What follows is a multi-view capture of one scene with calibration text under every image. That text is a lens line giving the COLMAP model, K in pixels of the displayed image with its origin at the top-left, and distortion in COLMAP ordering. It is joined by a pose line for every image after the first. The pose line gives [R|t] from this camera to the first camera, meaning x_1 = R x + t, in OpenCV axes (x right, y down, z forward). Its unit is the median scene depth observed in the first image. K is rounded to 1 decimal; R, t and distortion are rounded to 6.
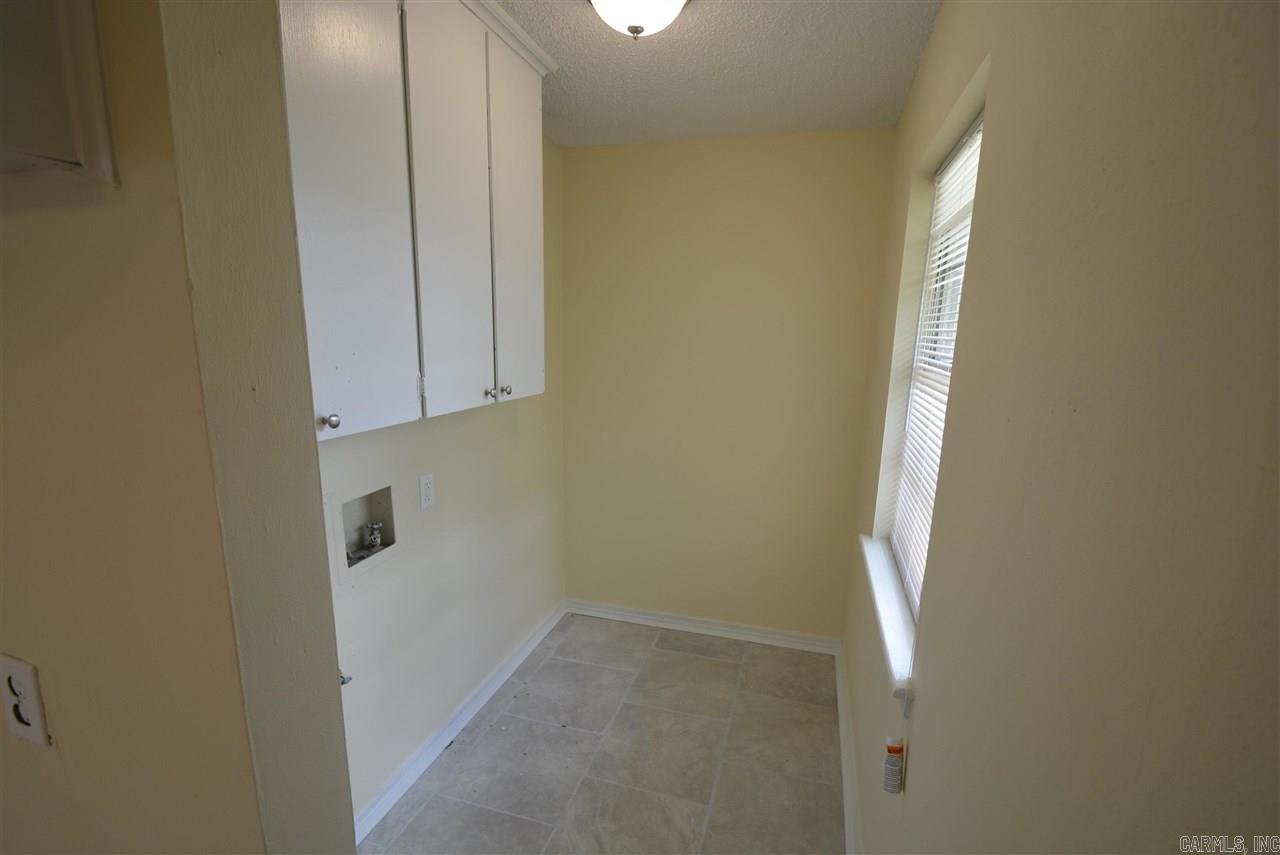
lens RADIAL K [[585.8, 0, 647.7], [0, 585.8, 454.5], [0, 0, 1]] dist [0.011471, -0.017832]
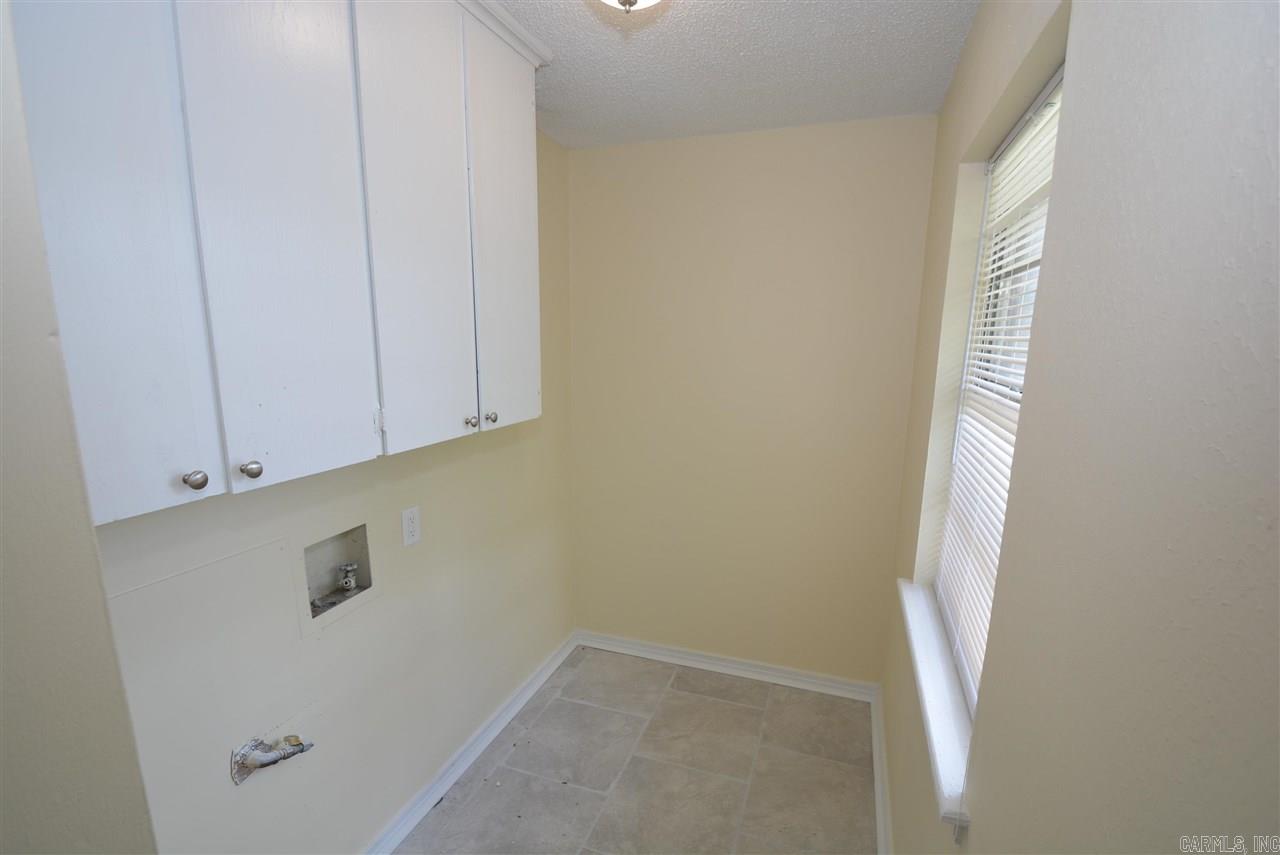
lens RADIAL K [[585.8, 0, 647.7], [0, 585.8, 454.5], [0, 0, 1]] dist [0.011471, -0.017832]
pose [[0.998516, 0.001104, -0.054454, 0.037957], [-0.001721, 0.999935, -0.011290, -0.038049], [0.054438, 0.011367, 0.998452, 0.109739]]
